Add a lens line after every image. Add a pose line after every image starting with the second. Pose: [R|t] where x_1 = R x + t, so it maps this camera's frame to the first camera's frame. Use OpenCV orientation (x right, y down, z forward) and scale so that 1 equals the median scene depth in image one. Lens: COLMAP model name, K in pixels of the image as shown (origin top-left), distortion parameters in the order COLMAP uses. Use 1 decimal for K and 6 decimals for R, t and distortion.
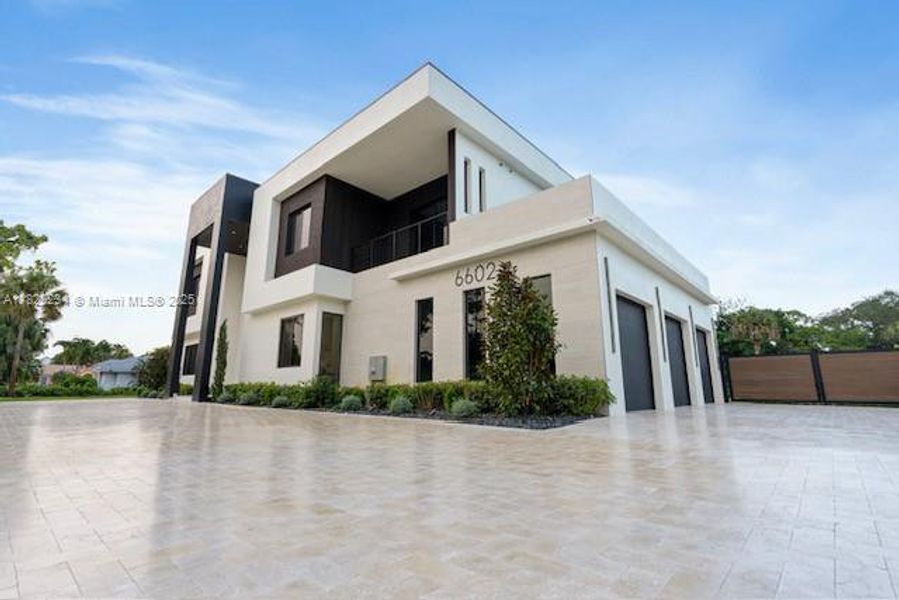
lens RADIAL K [[417.4, 0, 449.5], [0, 417.4, 300.0], [0, 0, 1]] dist [0.000671, -0.000347]
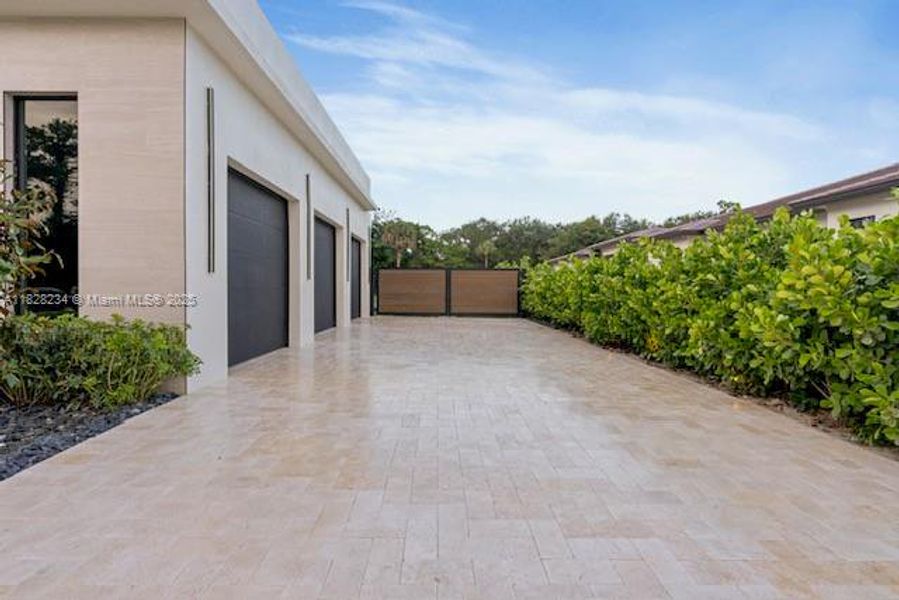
lens RADIAL K [[430.0, 0, 449.5], [0, 430.0, 295.2], [0, 0, 1]] dist [-0.000822, -0.000203]
pose [[0.727658, -0.011164, 0.685849, 0.127799], [-0.144514, 0.974931, 0.169192, 0.007960], [-0.670544, -0.222229, 0.707803, 0.210253]]
